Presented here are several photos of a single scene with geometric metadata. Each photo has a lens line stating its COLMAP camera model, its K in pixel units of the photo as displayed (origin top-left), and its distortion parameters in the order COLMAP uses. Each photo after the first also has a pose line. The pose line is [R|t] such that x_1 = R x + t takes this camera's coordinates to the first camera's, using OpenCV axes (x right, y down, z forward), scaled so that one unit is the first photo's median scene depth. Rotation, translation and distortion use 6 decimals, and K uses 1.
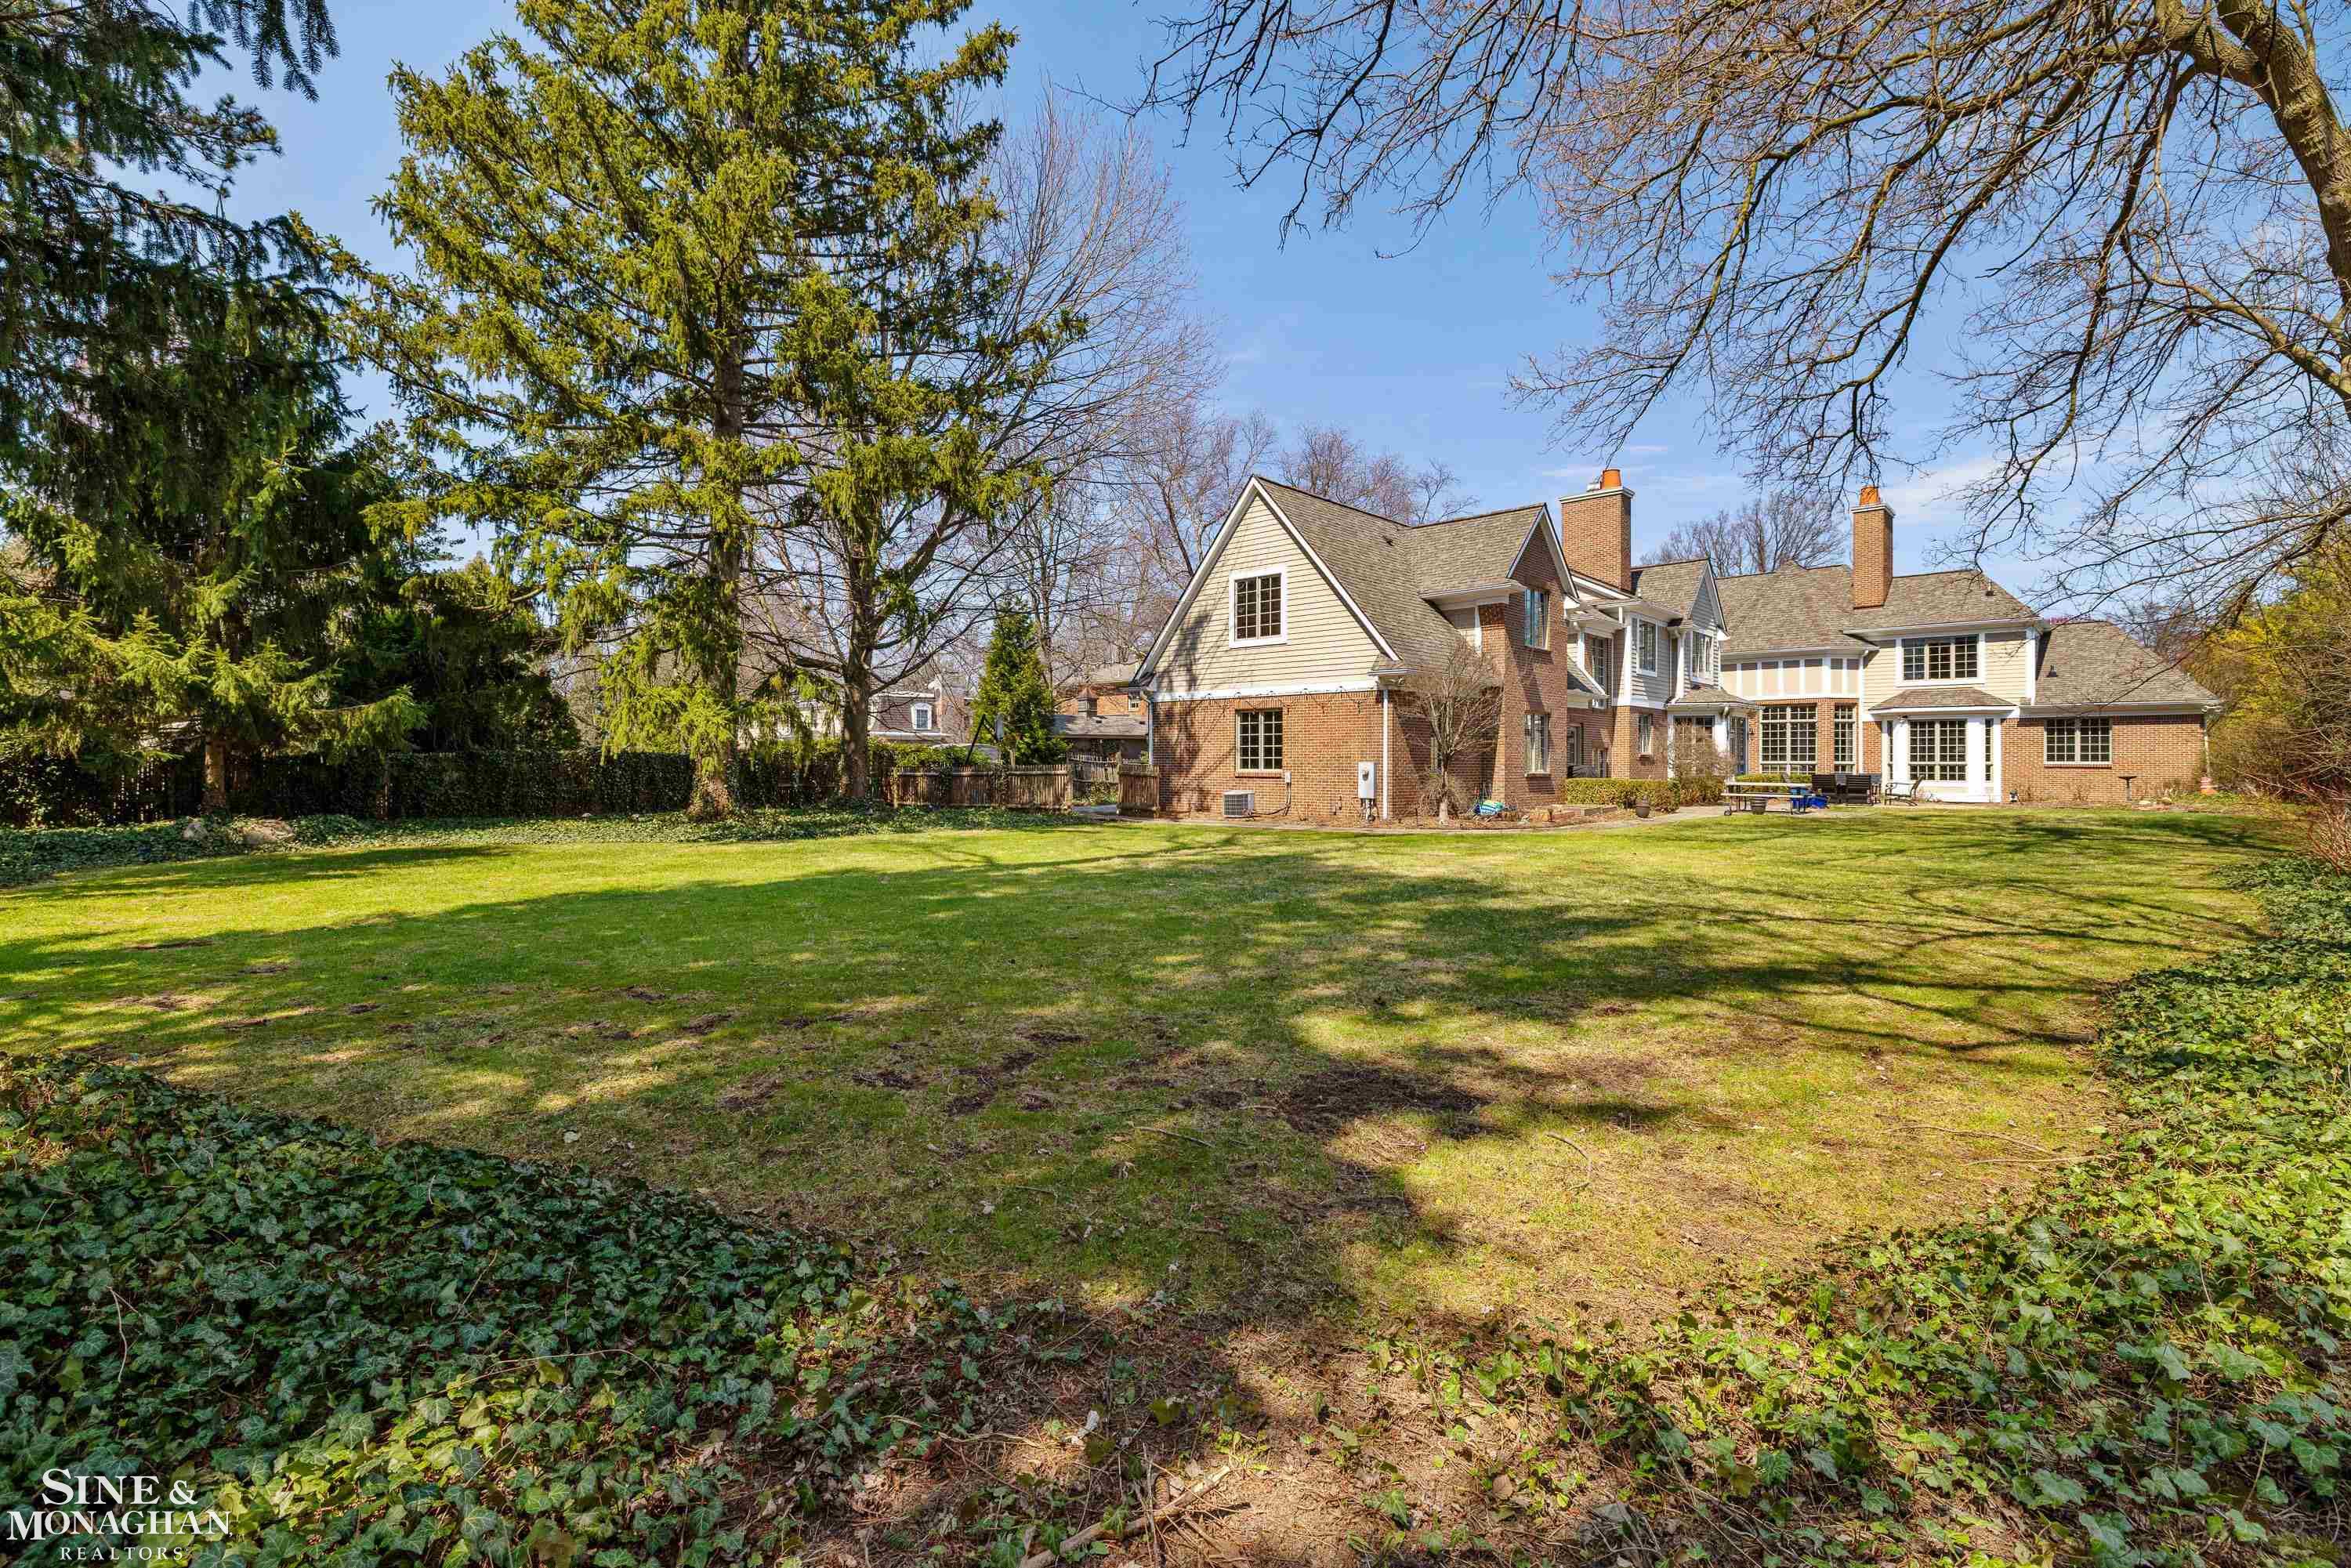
lens RADIAL K [[1079.9, 0, 1165.3], [0, 1079.9, 766.5], [0, 0, 1]] dist [-0.007823, 0.003091]
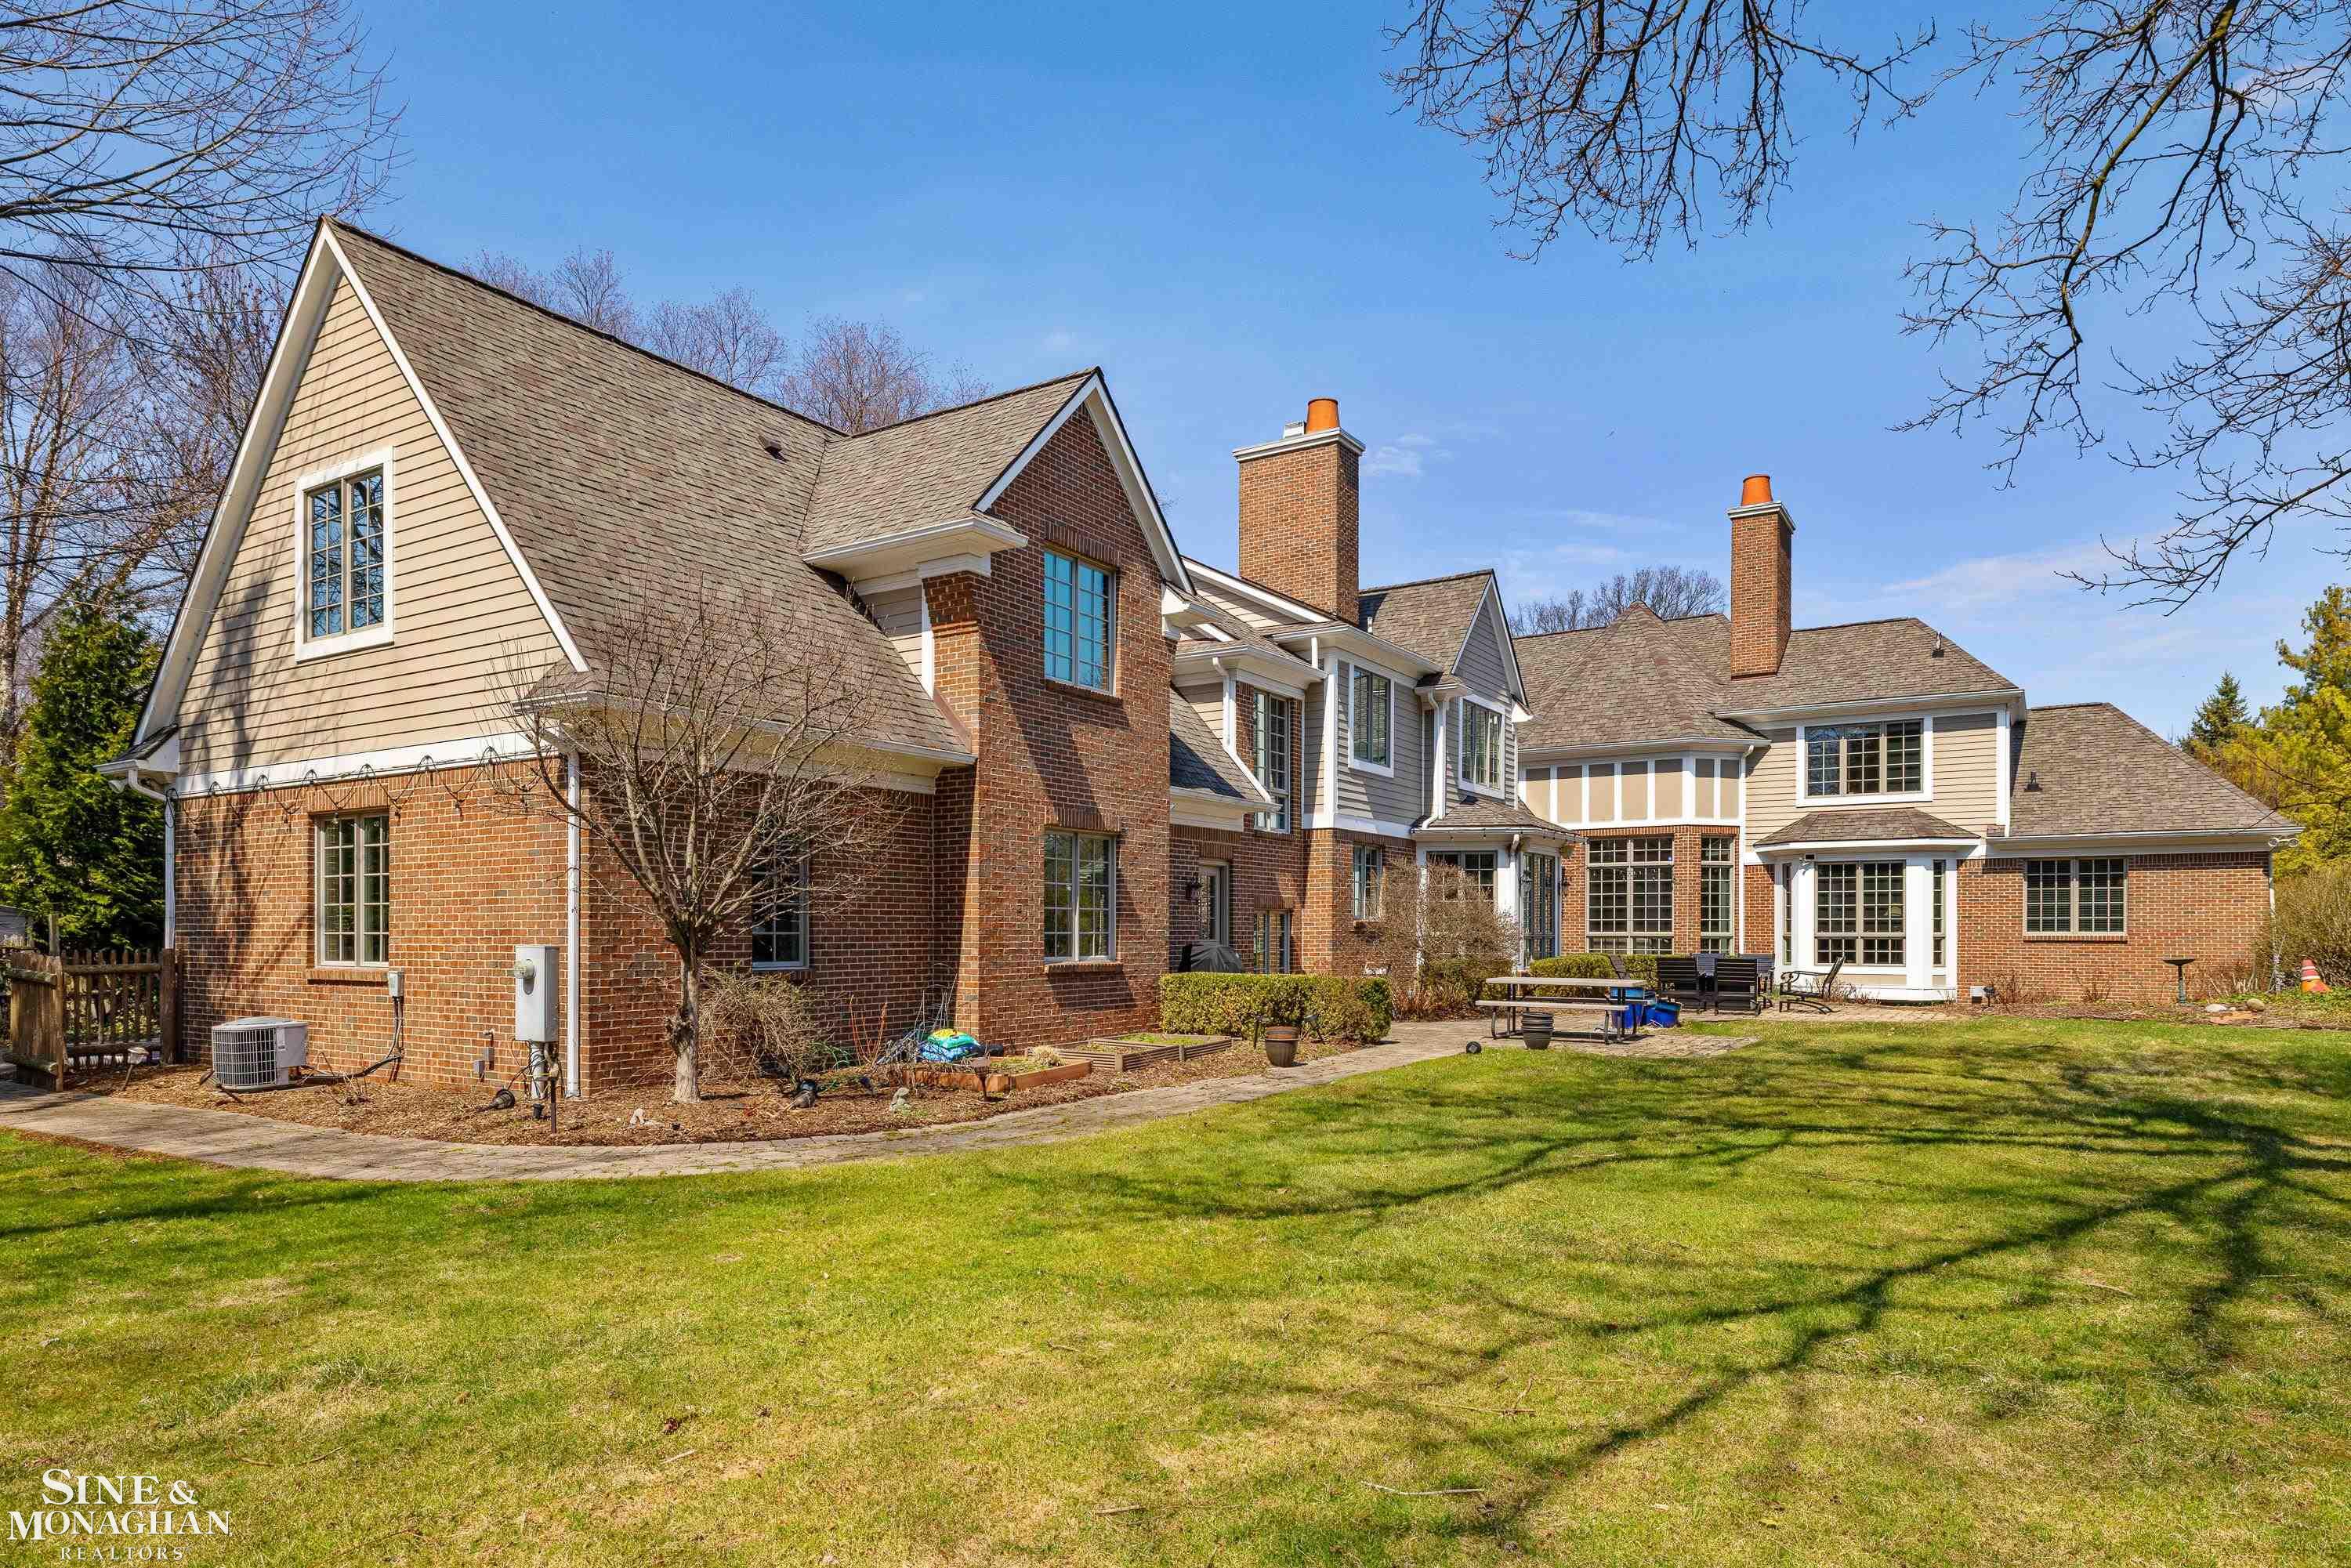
lens RADIAL K [[1399.6, 0, 1149.7], [0, 1399.6, 944.5], [0, 0, 1]] dist [0.002861, -0.005493]
pose [[0.985850, -0.004234, 0.167579, 0.204514], [0.003171, 0.999973, 0.006609, -0.004244], [-0.167602, -0.005984, 0.985837, 0.308591]]
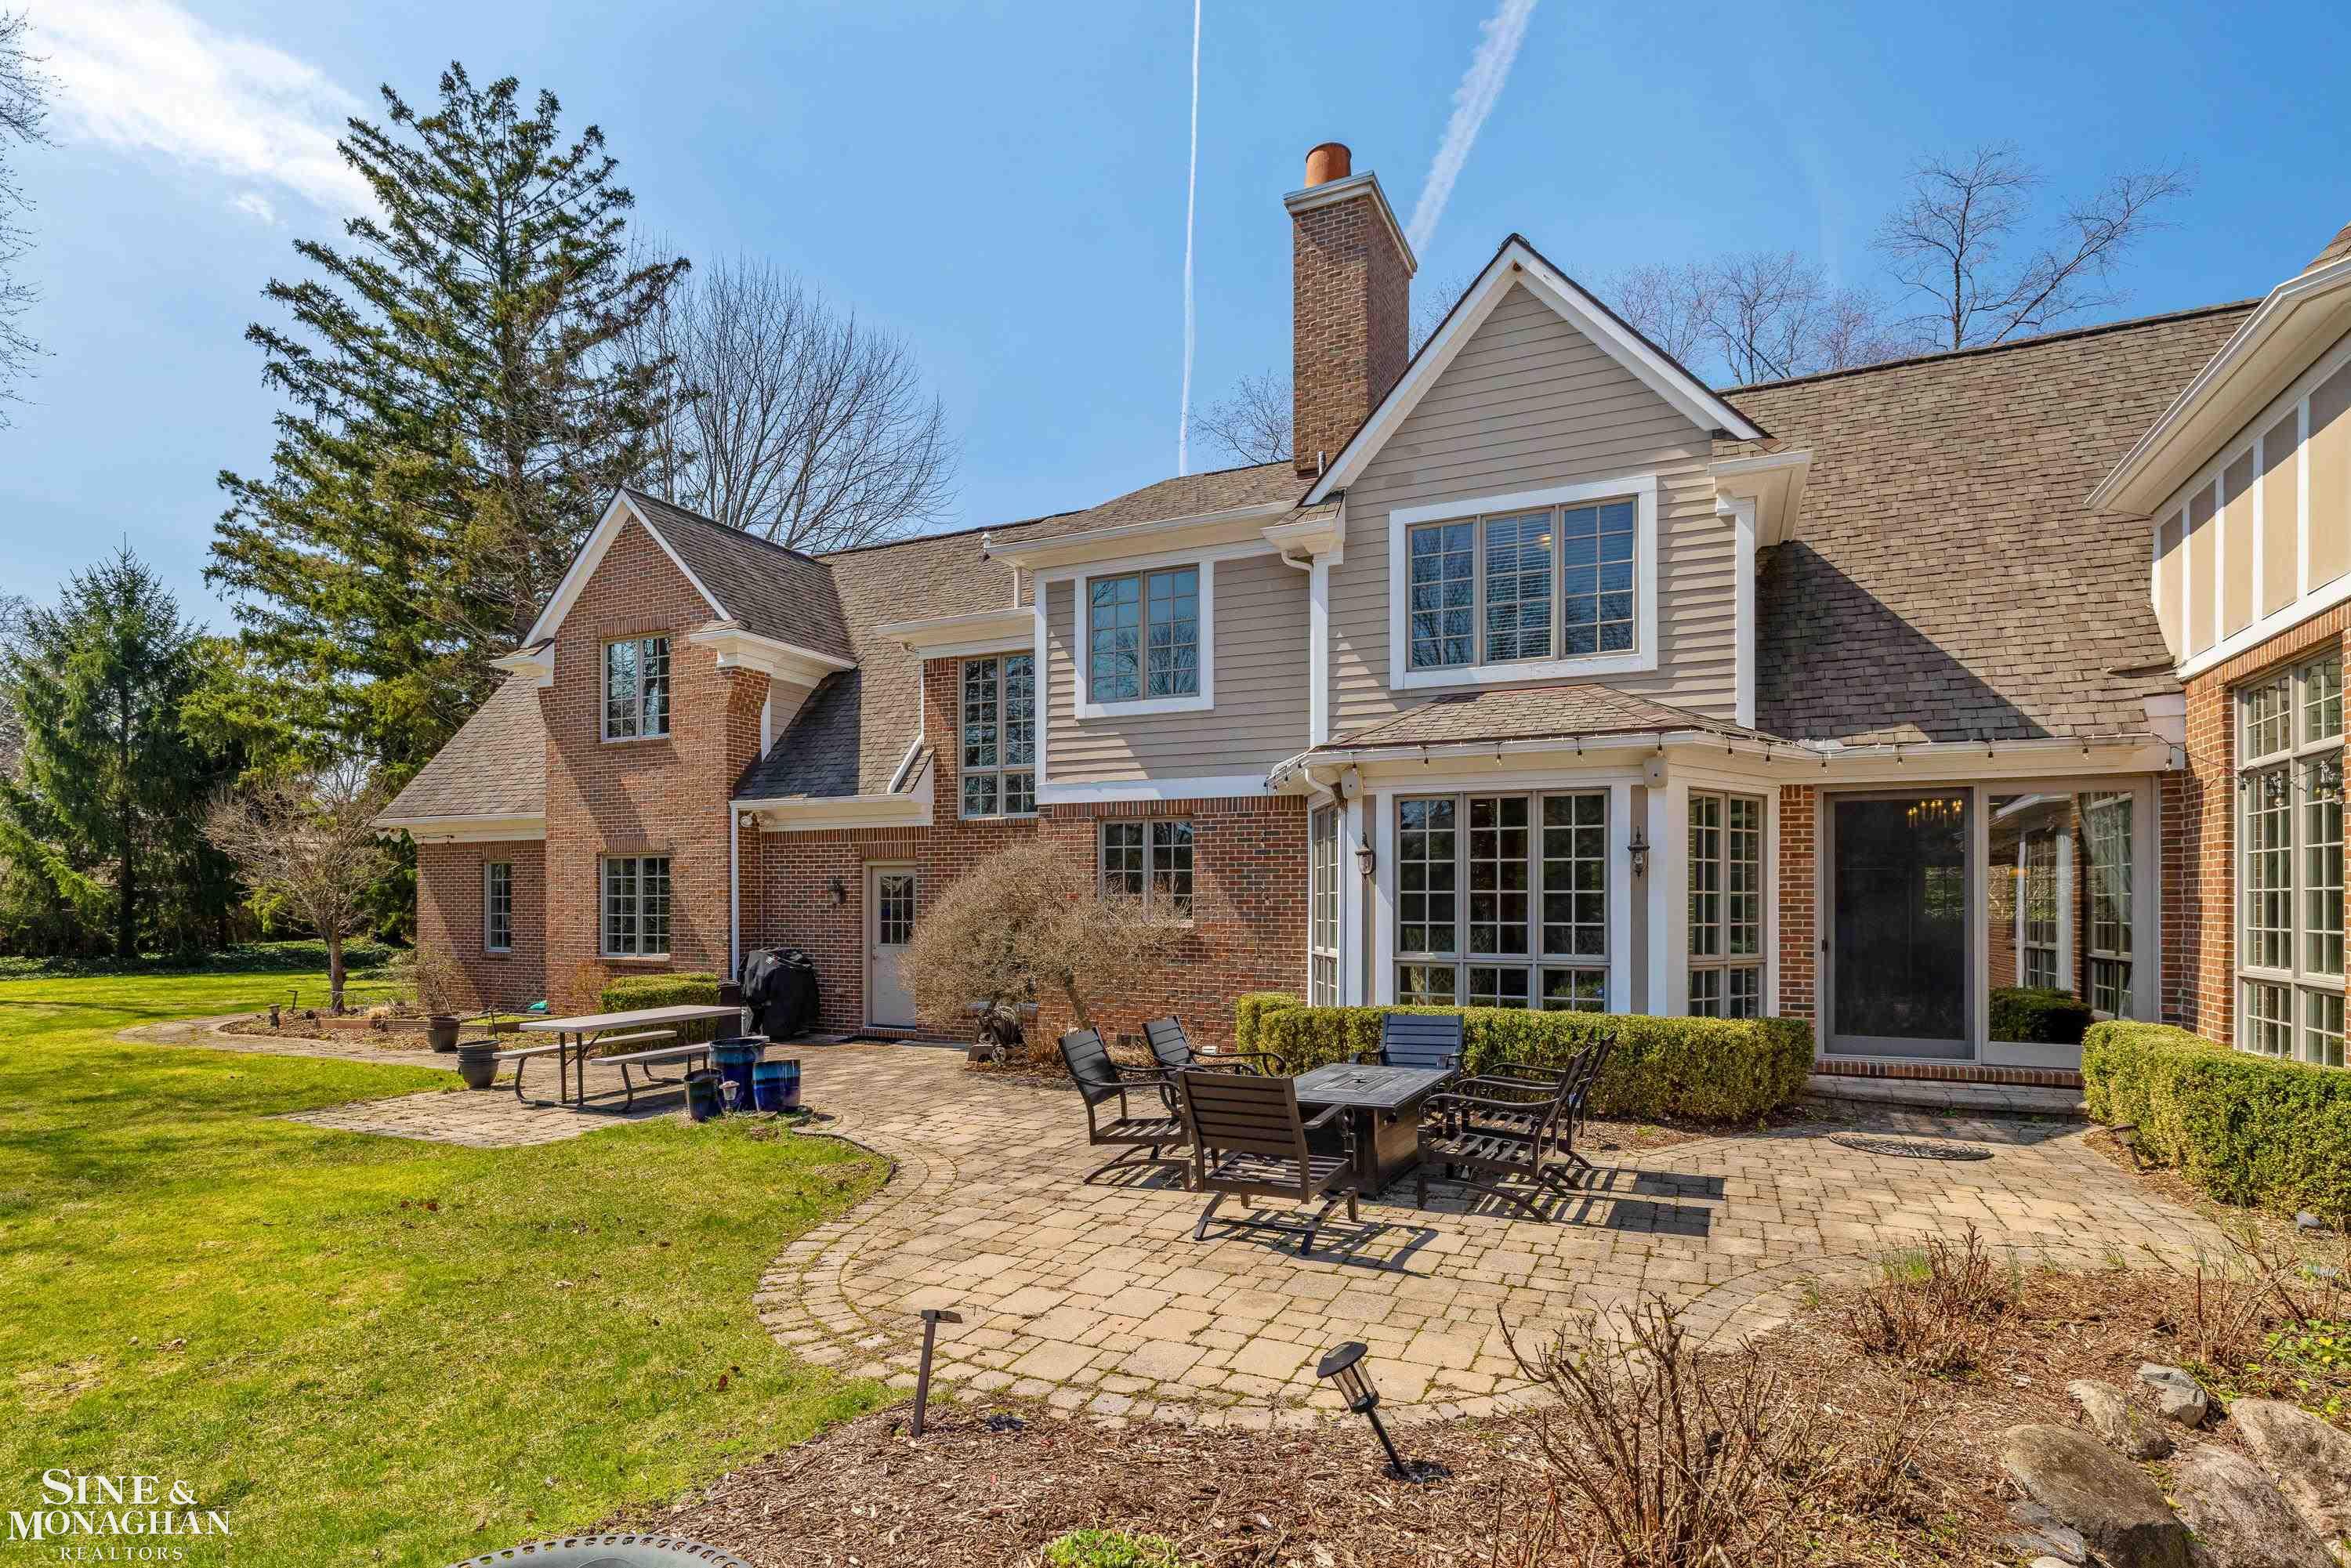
lens RADIAL K [[1168.9, 0, 1179.2], [0, 1168.9, 910.9], [0, 0, 1]] dist [-0.005517, 0.001009]
pose [[0.299478, 0.003726, -0.954096, 0.775086], [-0.002055, 0.999993, 0.003260, -0.016733], [0.954101, 0.000984, 0.299484, 0.826022]]
